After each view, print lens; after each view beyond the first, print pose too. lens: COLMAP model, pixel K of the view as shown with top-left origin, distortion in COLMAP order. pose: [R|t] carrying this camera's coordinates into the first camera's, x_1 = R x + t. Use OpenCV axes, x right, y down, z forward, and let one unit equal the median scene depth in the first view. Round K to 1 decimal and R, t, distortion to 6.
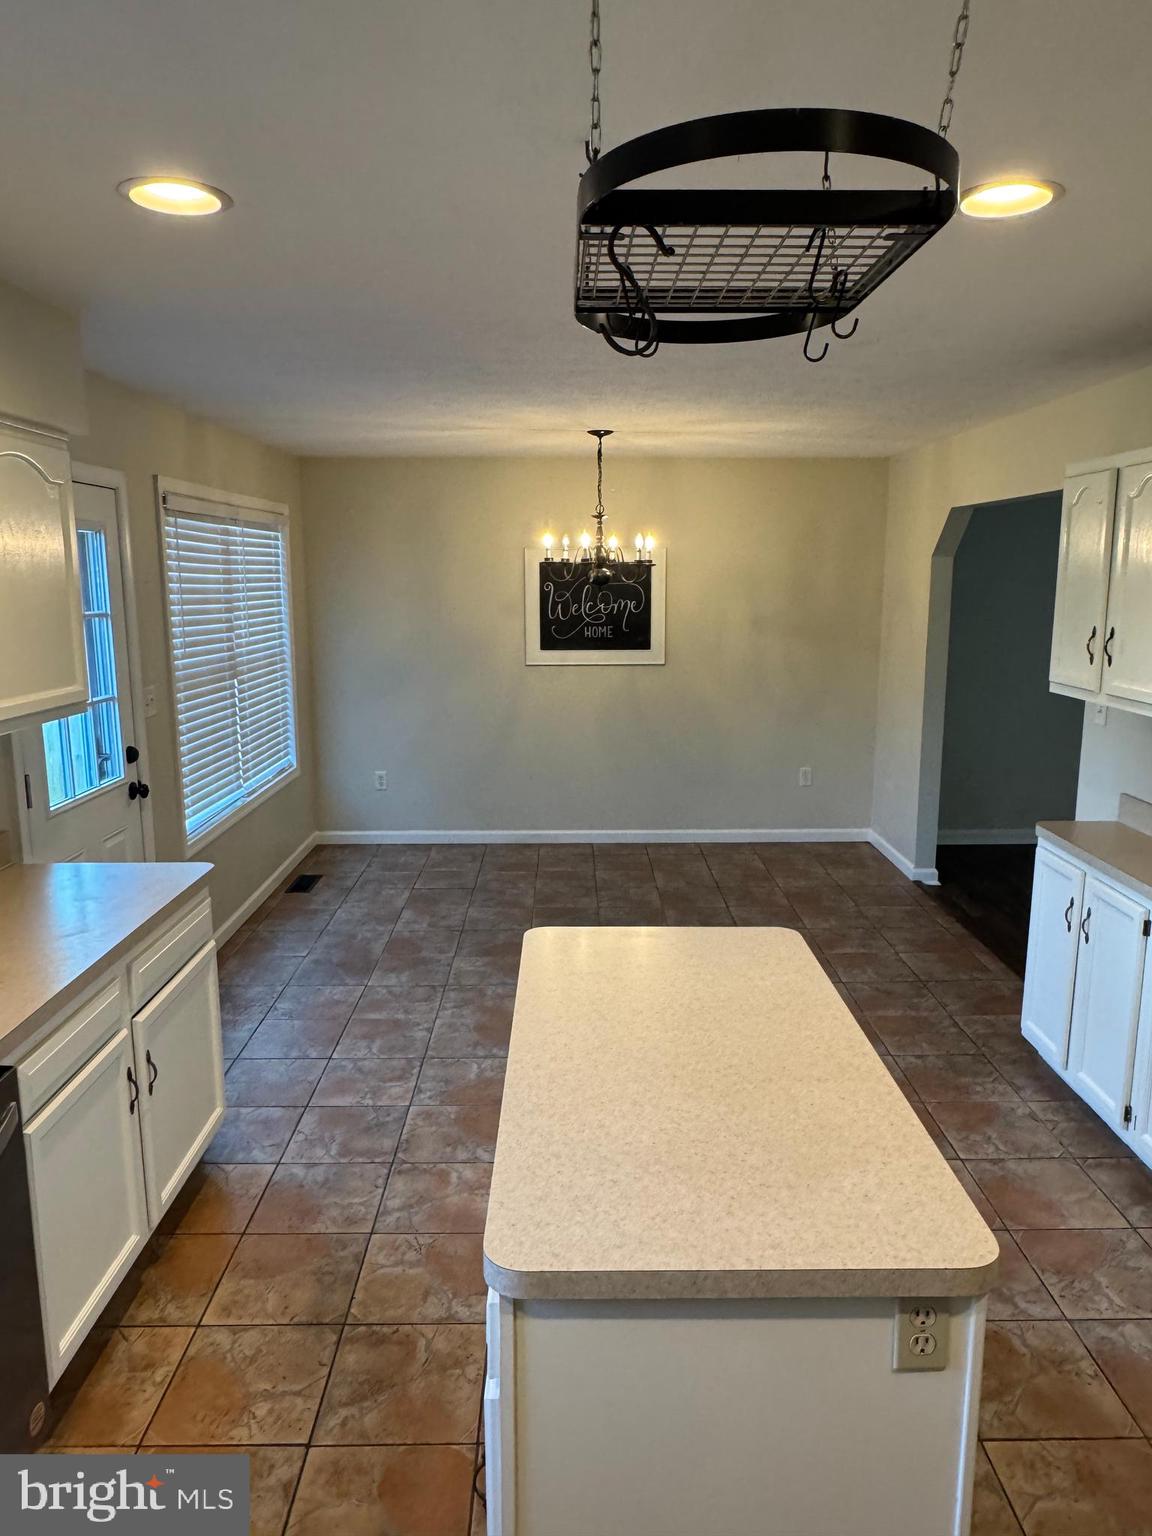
lens RADIAL K [[1031.0, 0, 577.3], [0, 1031.0, 771.4], [0, 0, 1]] dist [-0.005806, 0.002084]
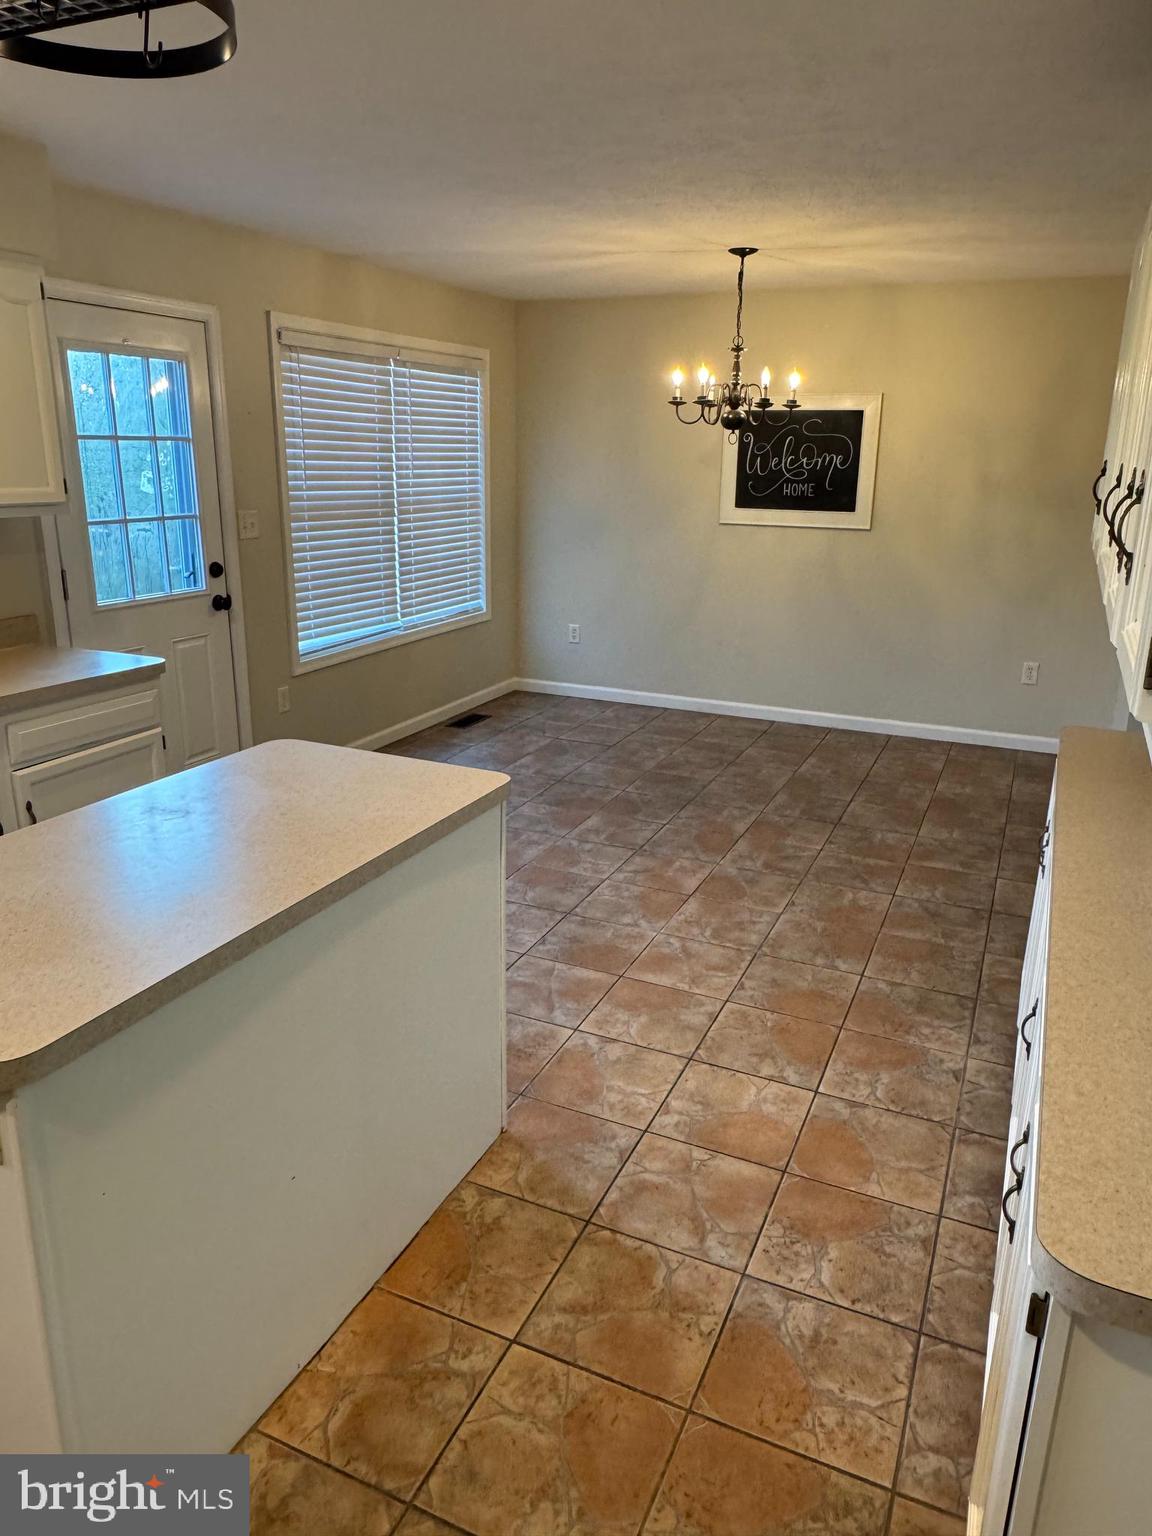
lens RADIAL K [[1031.0, 0, 578.3], [0, 1031.0, 762.4], [0, 0, 1]] dist [-0.005806, 0.002084]
pose [[0.906640, 0.137623, -0.398827, 0.296942], [-0.096115, 0.987819, 0.122372, 0.011999], [0.410811, -0.072615, 0.908824, 0.095144]]
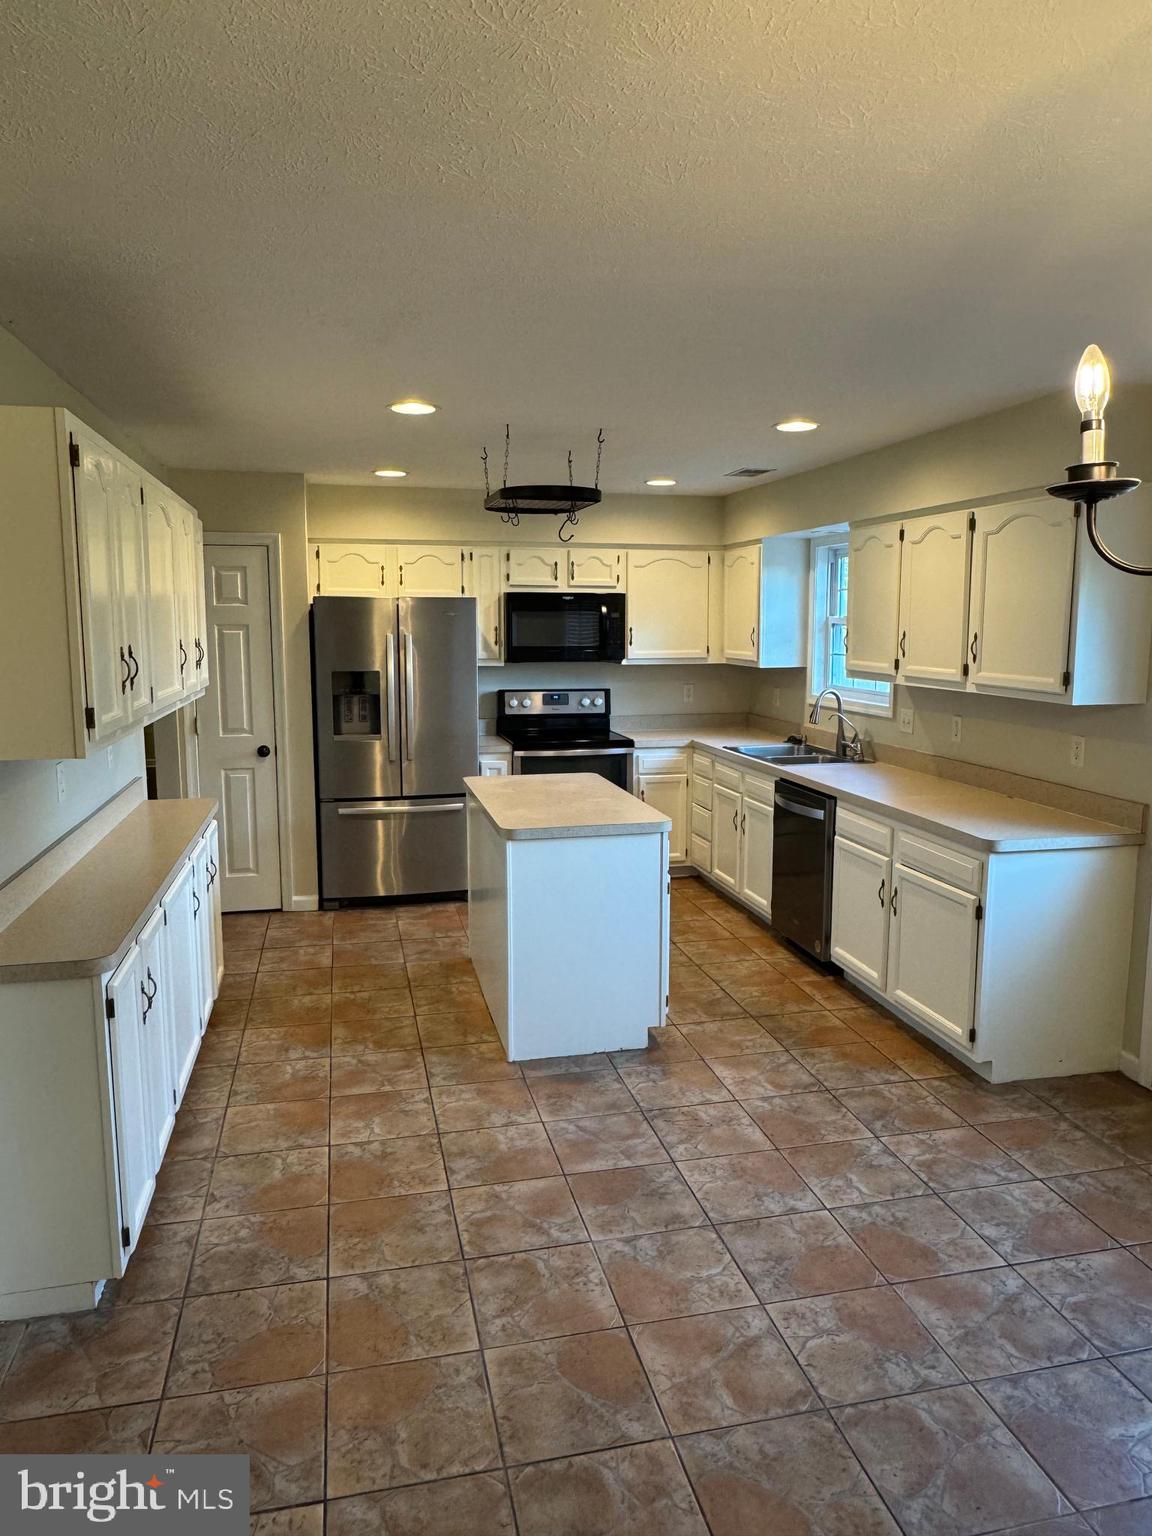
lens RADIAL K [[1031.0, 0, 583.8], [0, 1031.0, 765.0], [0, 0, 1]] dist [-0.005806, 0.002084]
pose [[-0.974598, 0.031029, -0.221801, 0.203469], [-0.042767, 0.946347, 0.320309, -0.200440], [0.219840, 0.321658, -0.920981, 1.132934]]
